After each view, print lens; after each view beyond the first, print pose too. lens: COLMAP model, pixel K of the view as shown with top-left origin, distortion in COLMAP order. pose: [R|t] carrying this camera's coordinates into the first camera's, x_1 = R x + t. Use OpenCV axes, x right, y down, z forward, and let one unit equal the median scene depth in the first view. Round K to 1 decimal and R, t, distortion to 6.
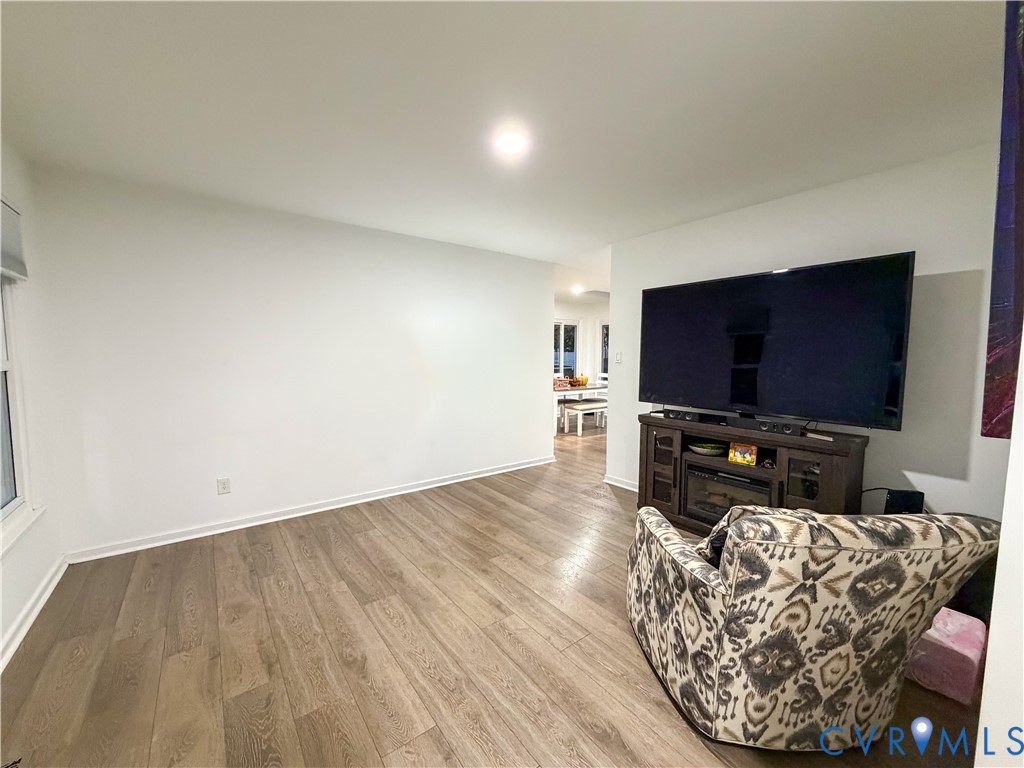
lens RADIAL K [[408.5, 0, 512.6], [0, 408.5, 383.1], [0, 0, 1]] dist [0.001940, 0.000071]
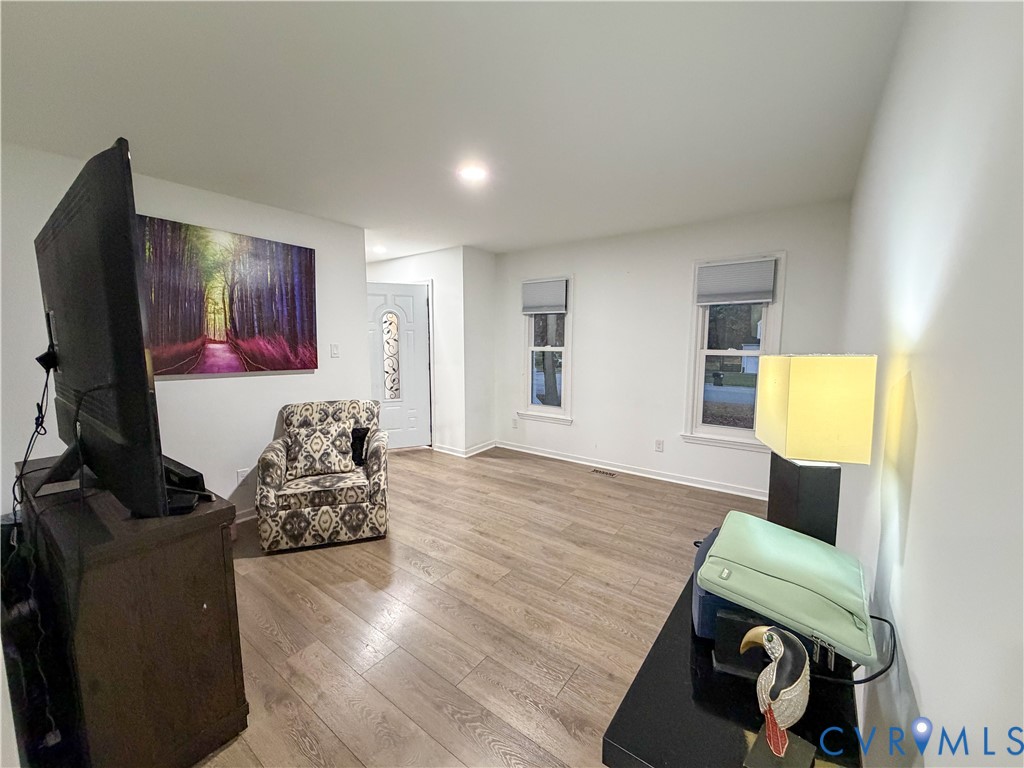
lens RADIAL K [[408.5, 0, 511.3], [0, 408.5, 384.7], [0, 0, 1]] dist [0.001940, 0.000071]
pose [[-0.960947, 0.028450, -0.275264, 0.224189], [-0.022254, 0.983535, 0.179343, -0.183562], [0.275835, 0.178465, -0.944492, 2.161376]]
